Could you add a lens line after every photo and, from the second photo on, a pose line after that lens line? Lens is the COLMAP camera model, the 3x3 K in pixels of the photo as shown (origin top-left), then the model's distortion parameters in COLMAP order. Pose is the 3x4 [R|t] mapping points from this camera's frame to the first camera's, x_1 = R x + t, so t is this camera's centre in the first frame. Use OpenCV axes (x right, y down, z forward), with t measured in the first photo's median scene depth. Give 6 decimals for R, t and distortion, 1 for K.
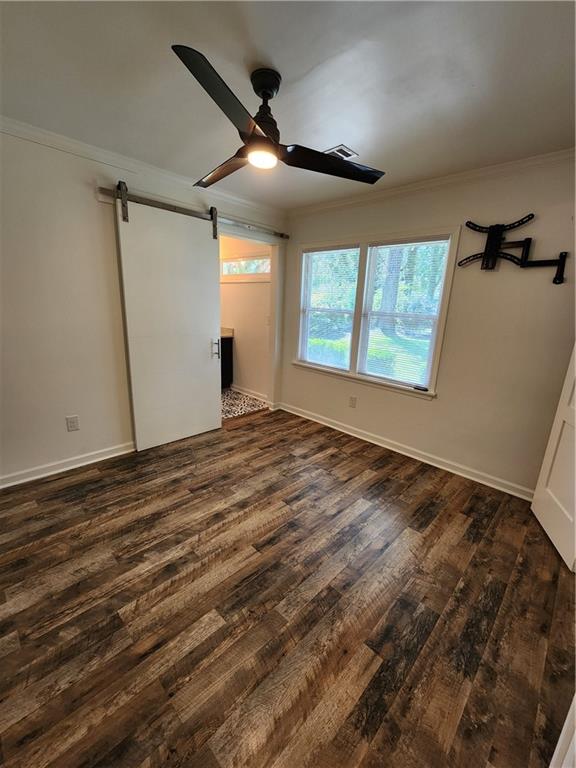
lens RADIAL K [[315.4, 0, 304.7], [0, 315.4, 385.2], [0, 0, 1]] dist [-0.000669, -0.000781]
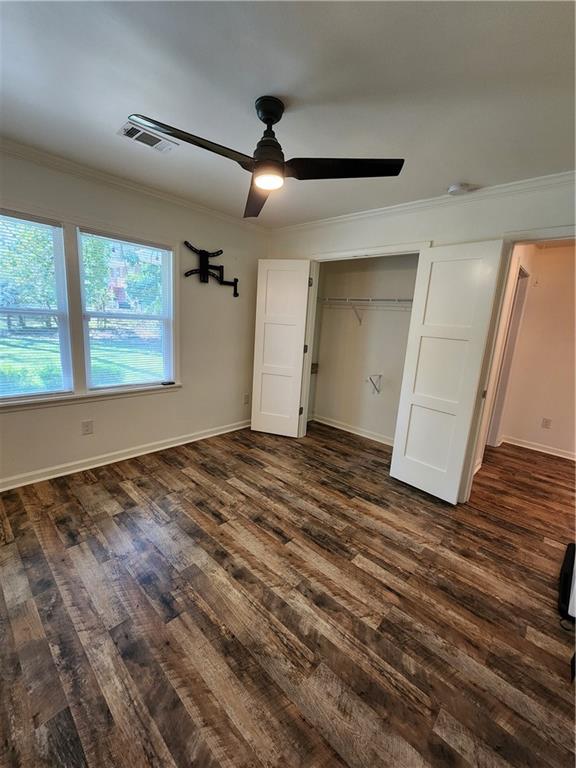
lens RADIAL K [[315.4, 0, 286.0], [0, 315.4, 385.5], [0, 0, 1]] dist [-0.000669, -0.000781]
pose [[0.011046, -0.253412, 0.967295, -0.917983], [0.190421, 0.950185, 0.246755, -0.233254], [-0.981640, 0.181467, 0.058751, 0.713780]]
